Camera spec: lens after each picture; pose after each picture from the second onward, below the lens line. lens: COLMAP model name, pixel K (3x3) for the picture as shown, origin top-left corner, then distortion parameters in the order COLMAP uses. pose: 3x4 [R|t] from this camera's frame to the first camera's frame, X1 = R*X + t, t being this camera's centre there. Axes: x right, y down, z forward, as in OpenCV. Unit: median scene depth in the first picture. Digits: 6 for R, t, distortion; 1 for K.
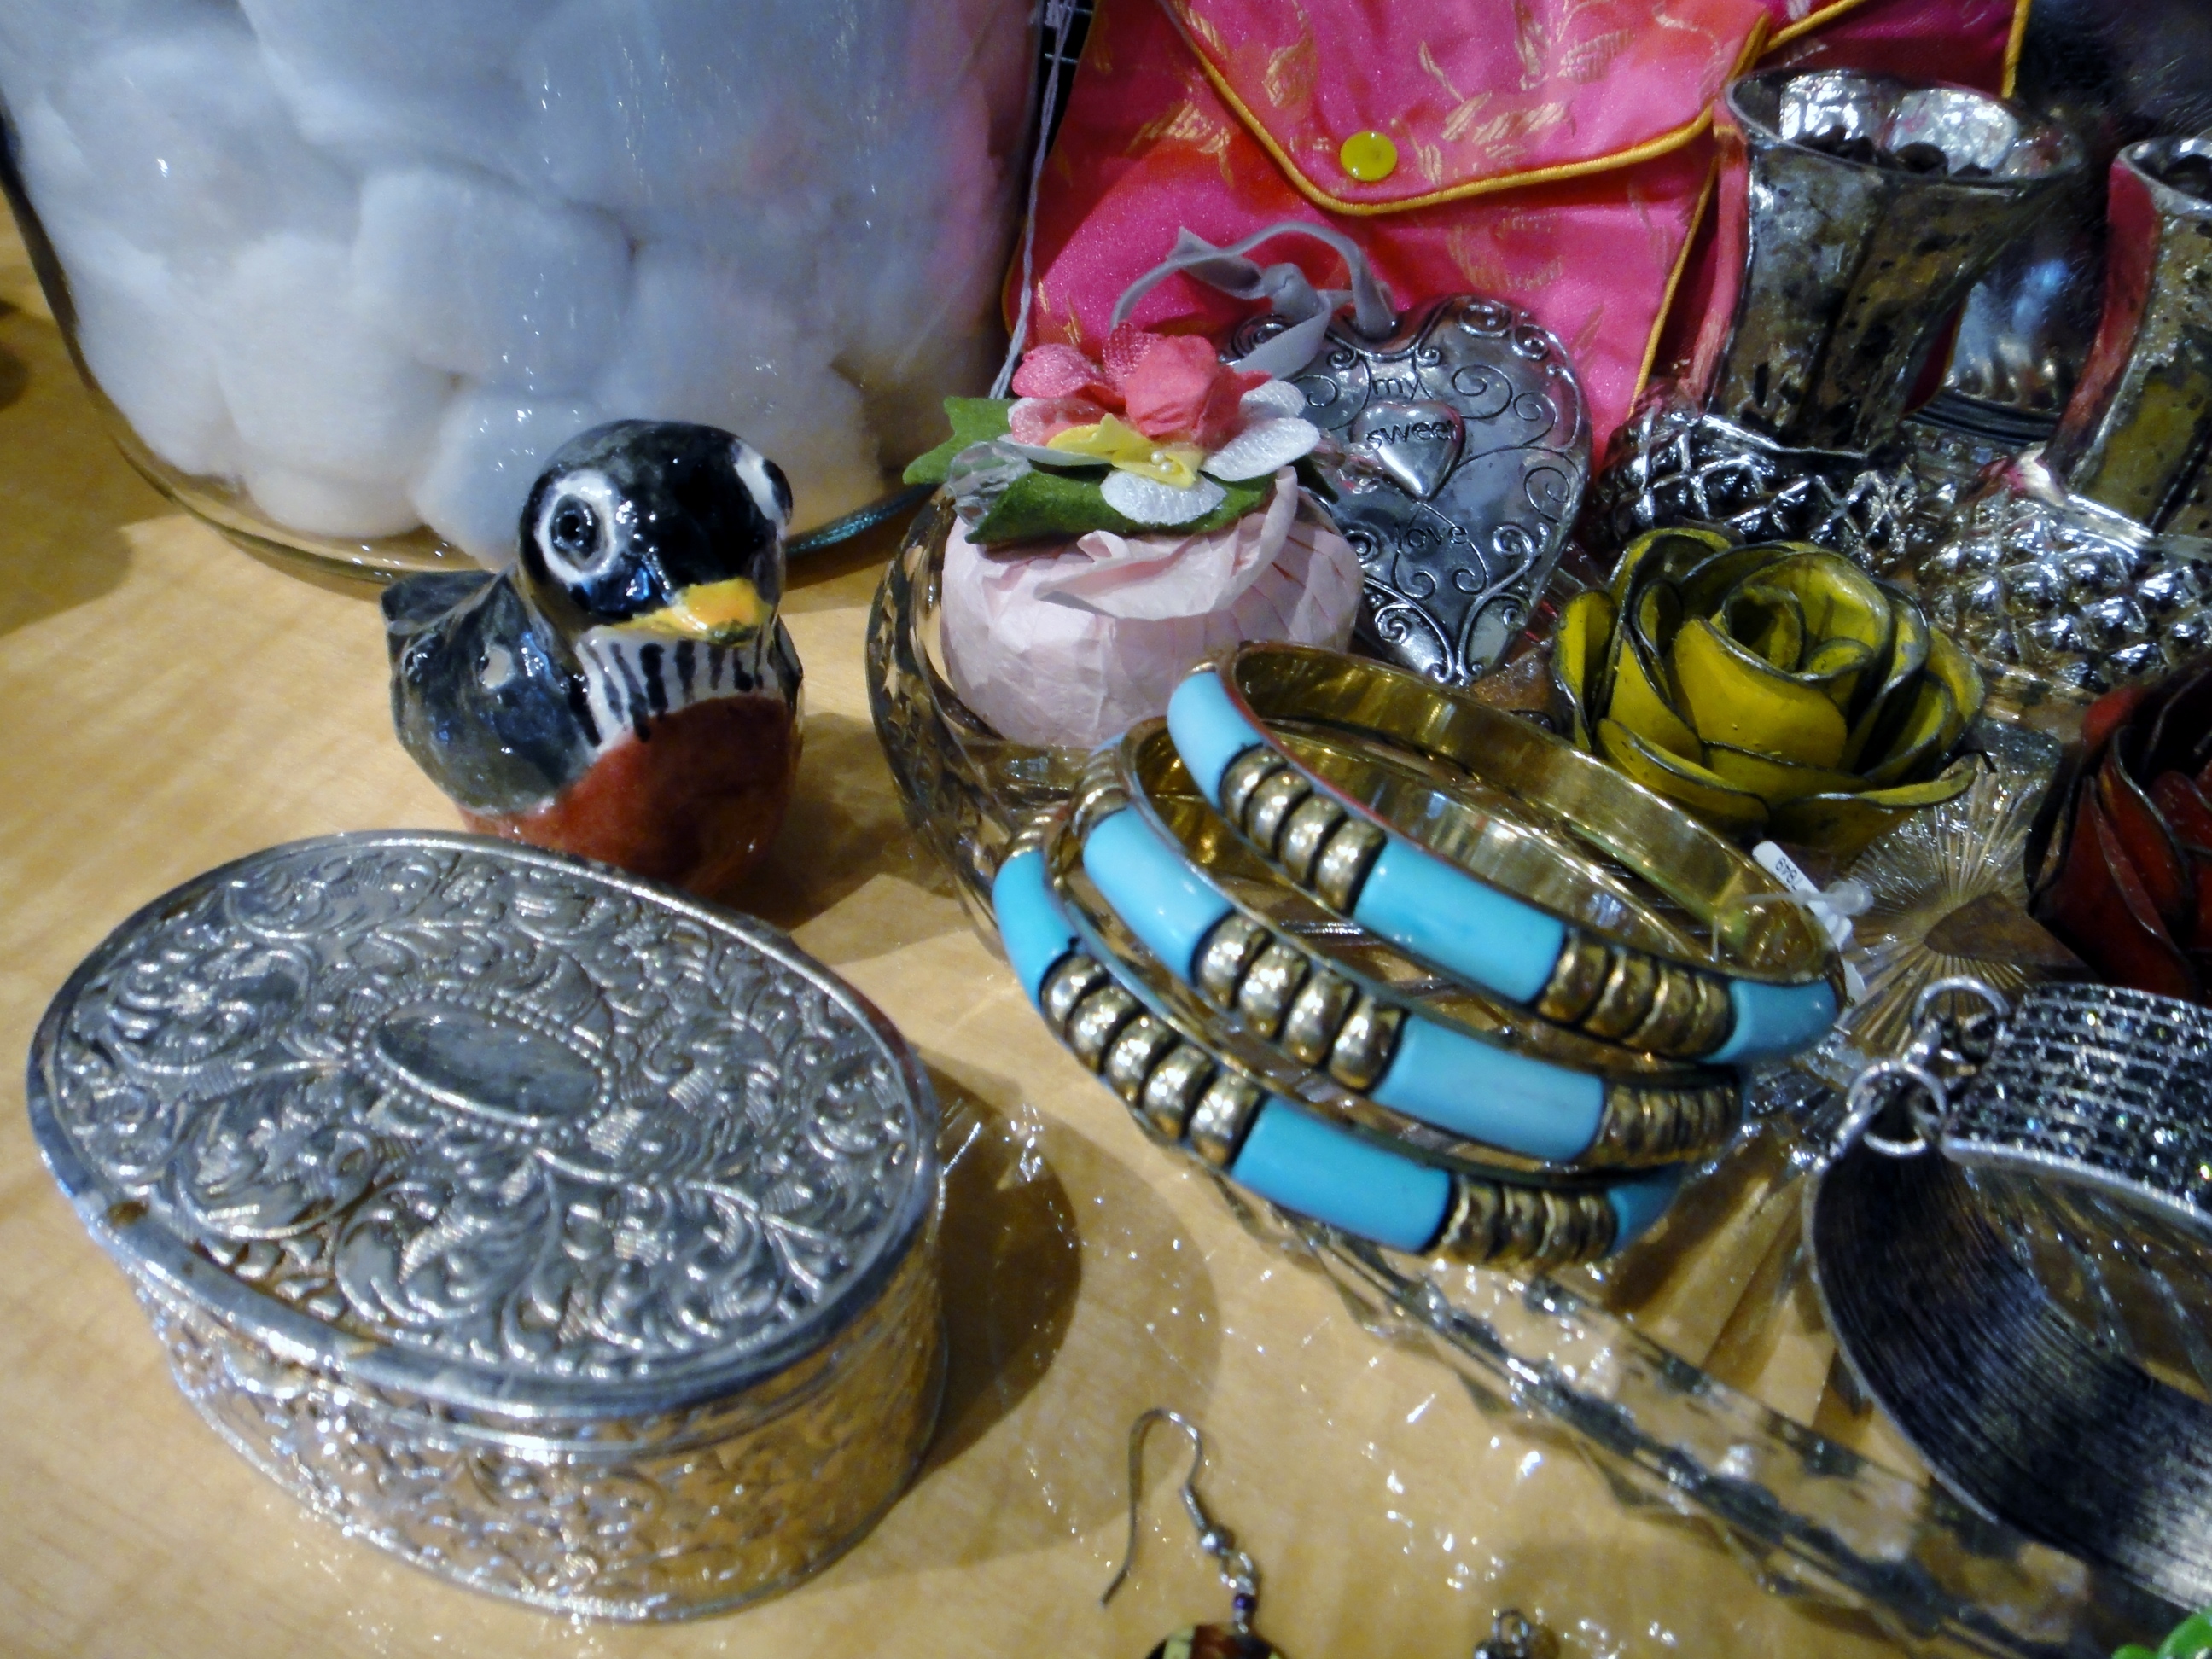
lens RADIAL K [[1585.7, 0, 1094.1], [0, 1585.7, 816.1], [0, 0, 1]] dist [0.005327, 0.003465]
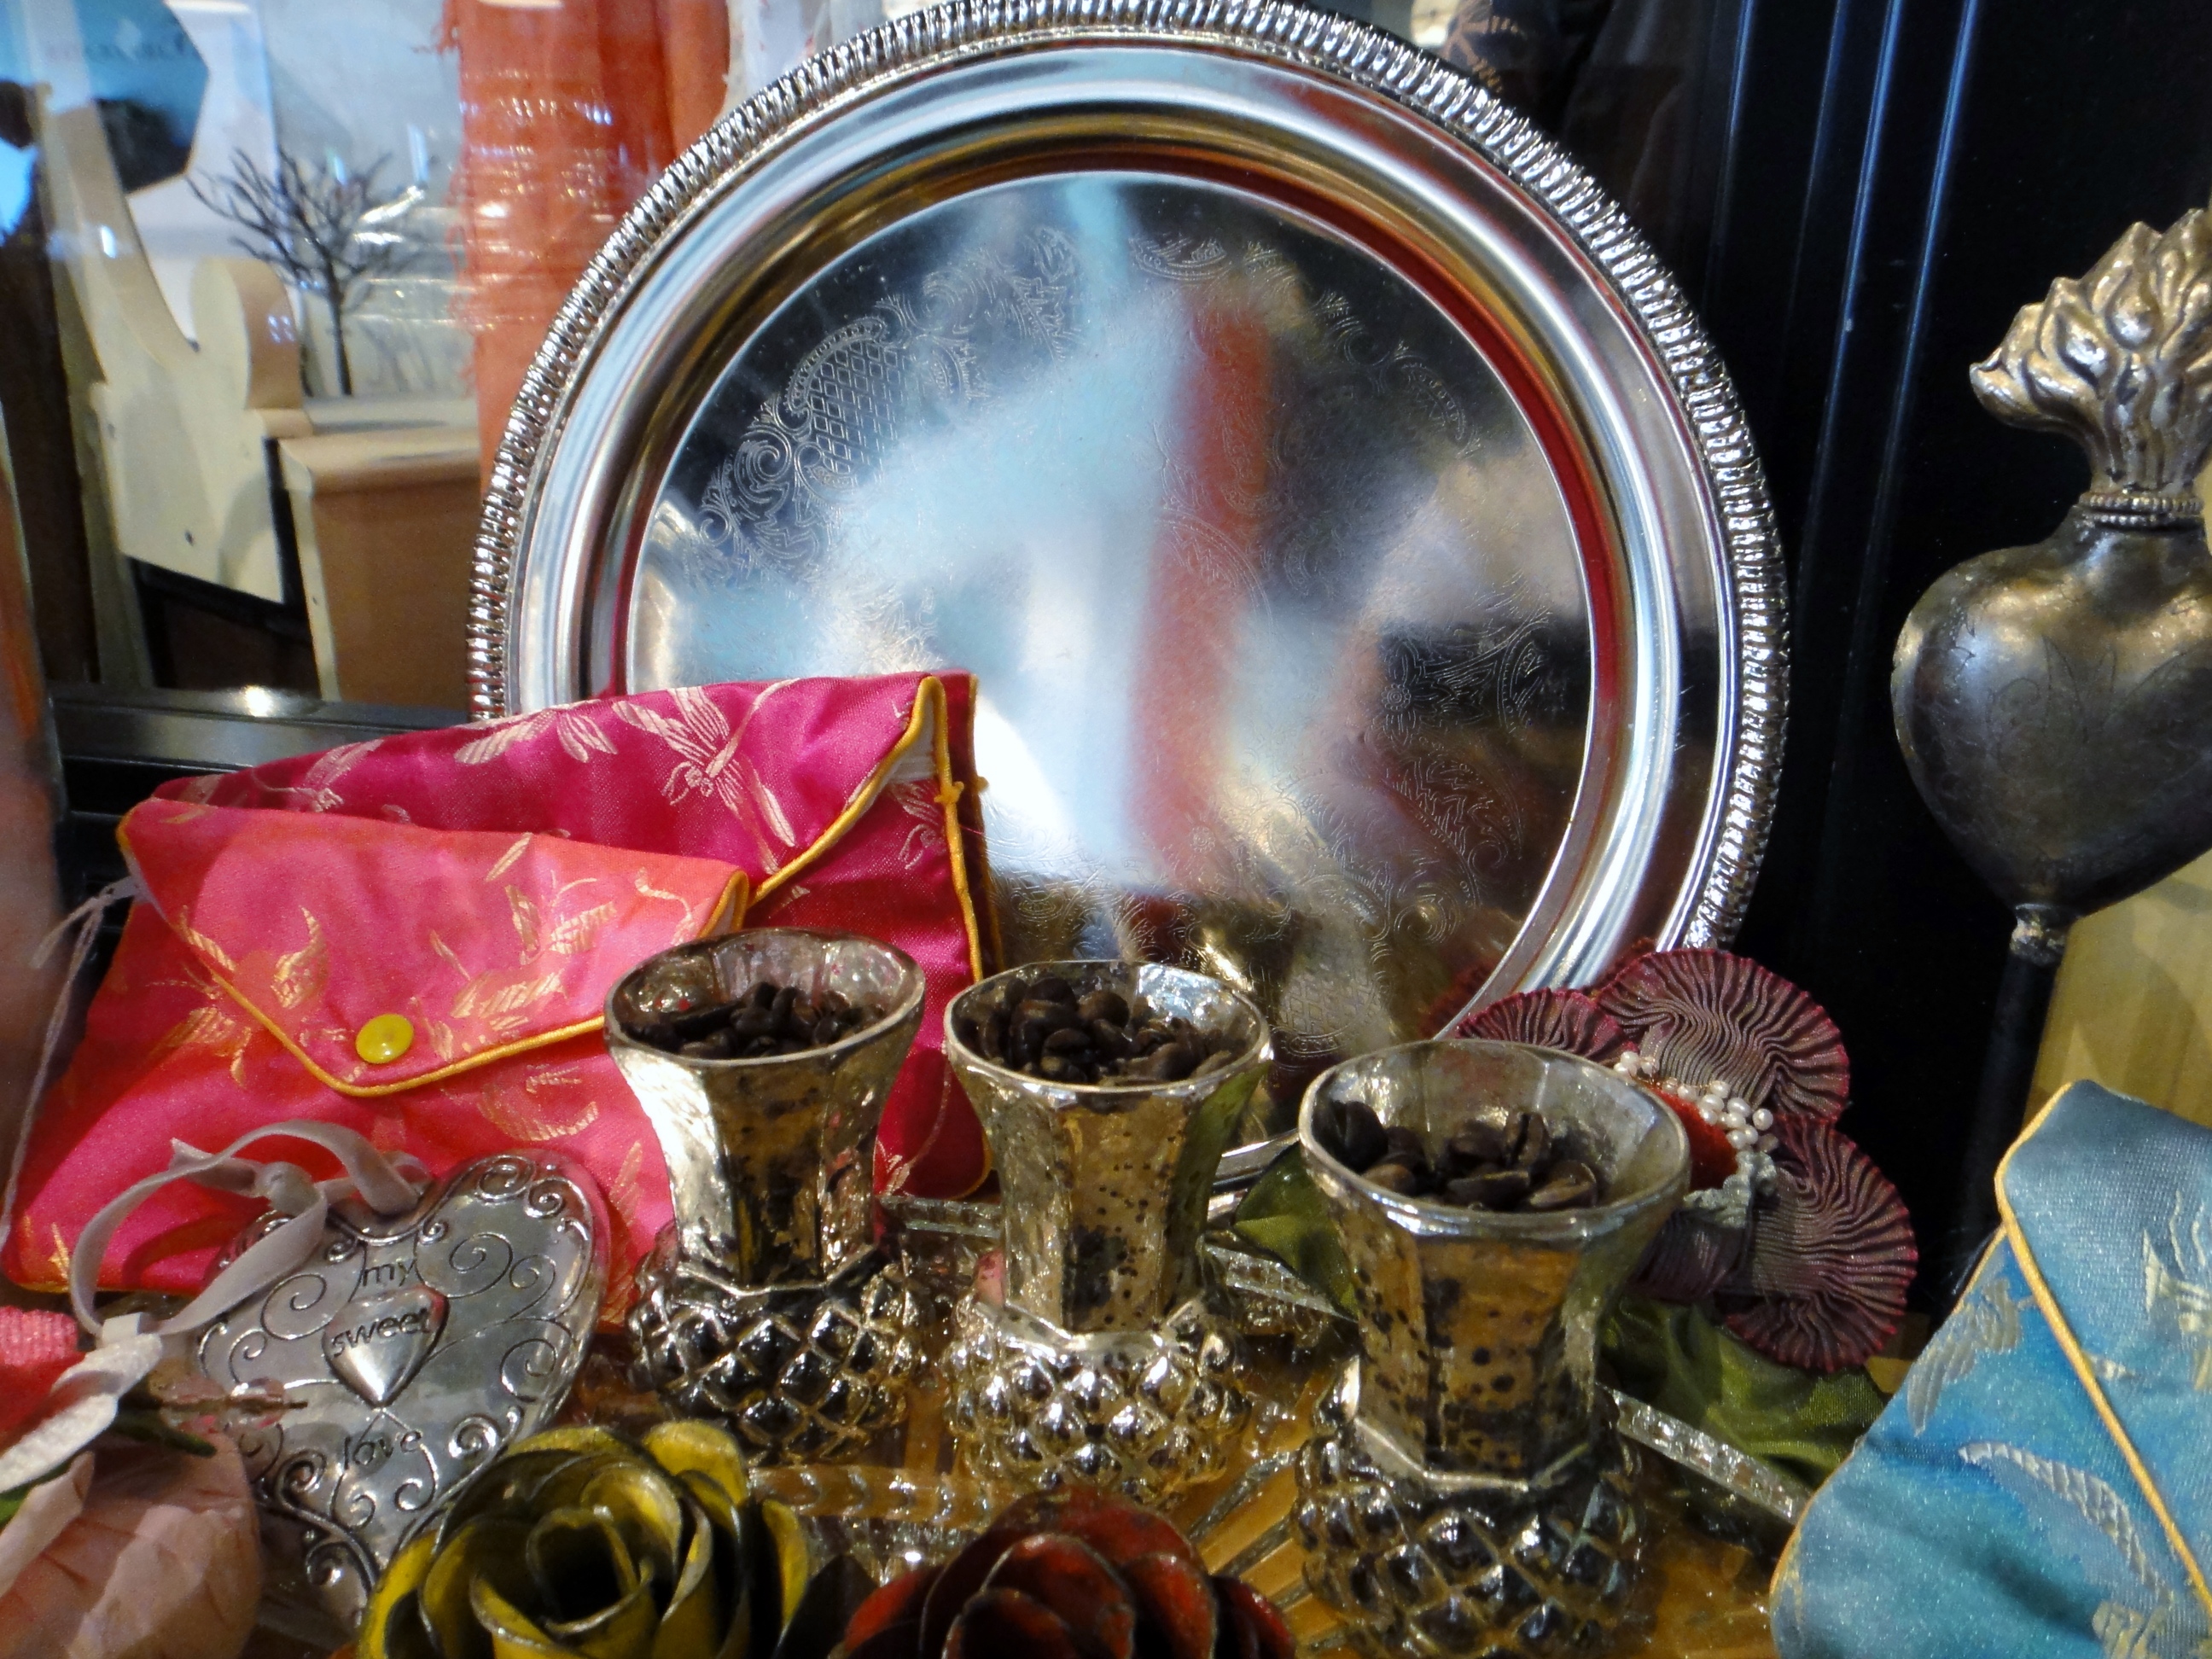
lens RADIAL K [[1585.7, 0, 1103.7], [0, 1585.7, 804.2], [0, 0, 1]] dist [0.005327, 0.003465]
pose [[0.975512, -0.111807, 0.189410, 0.465578], [0.175507, 0.914735, -0.363946, -0.100164], [-0.132569, 0.388277, 0.911958, -0.066144]]
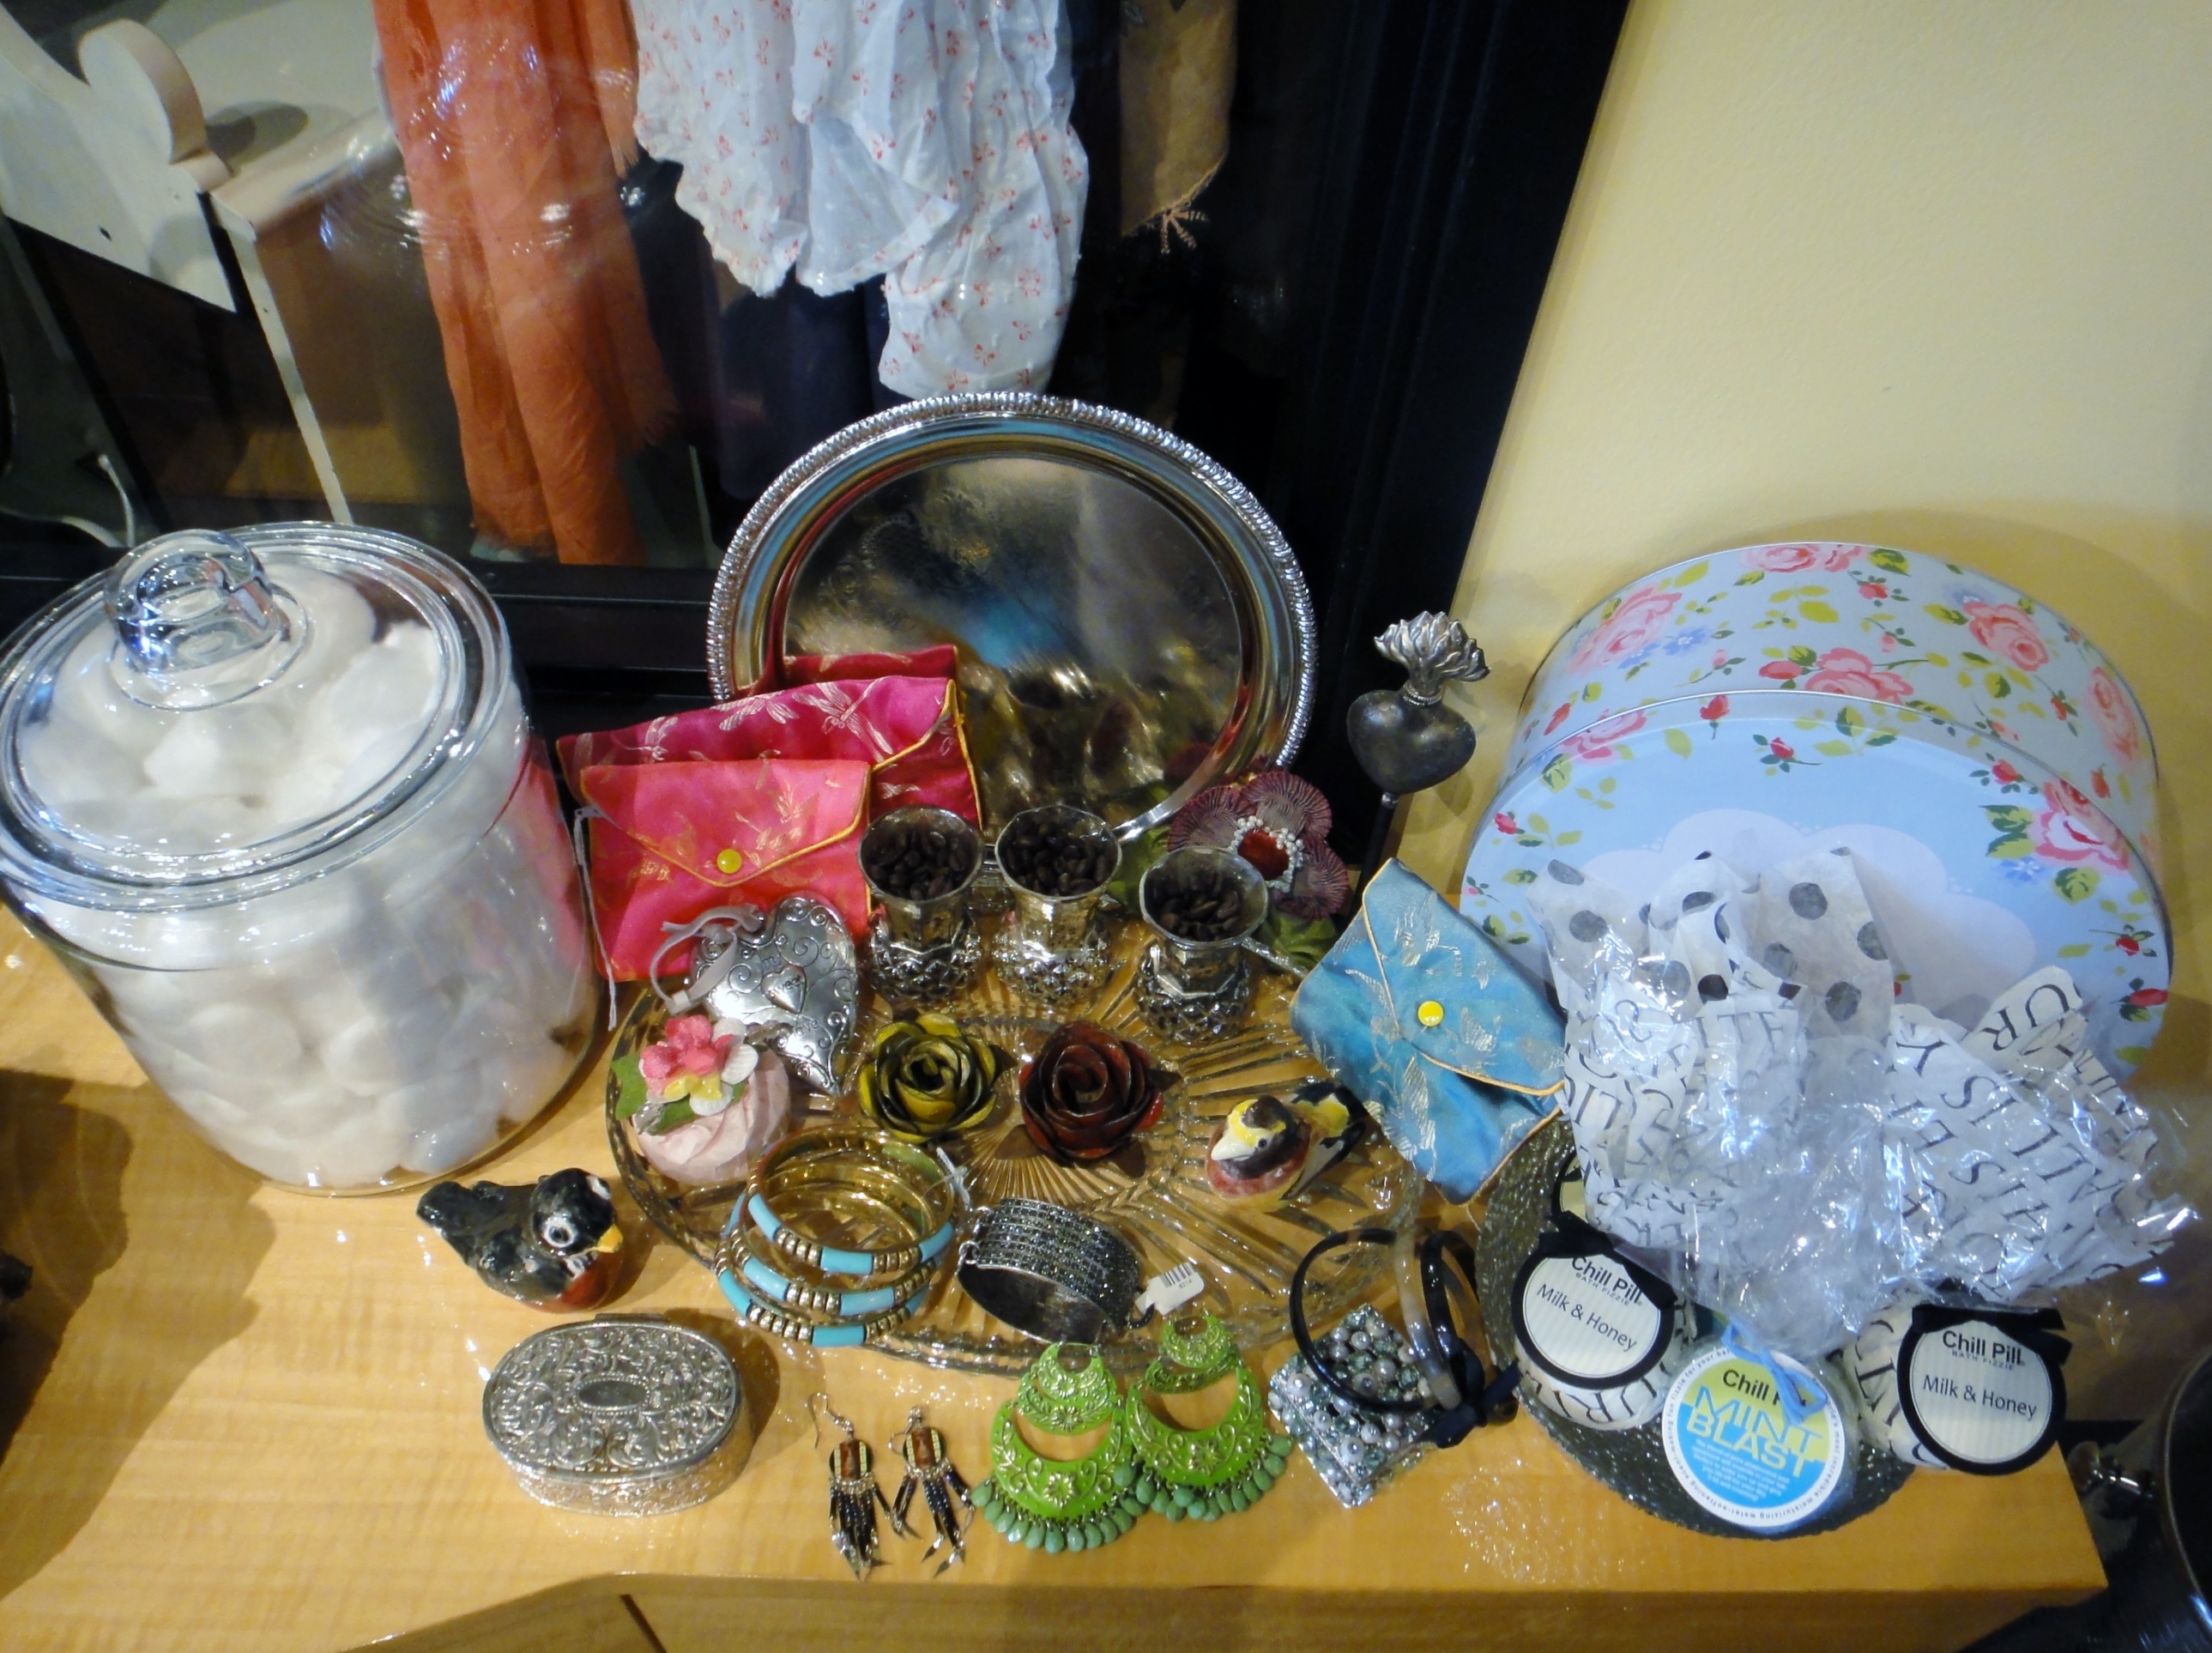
lens RADIAL K [[1666.9, 0, 1100.9], [0, 1666.9, 815.9], [0, 0, 1]] dist [-0.063115, 0.006235]
pose [[0.906268, -0.327177, 0.267643, 0.036186], [0.275759, 0.937494, 0.212279, -0.878917], [-0.320367, -0.118577, 0.939843, -1.535343]]
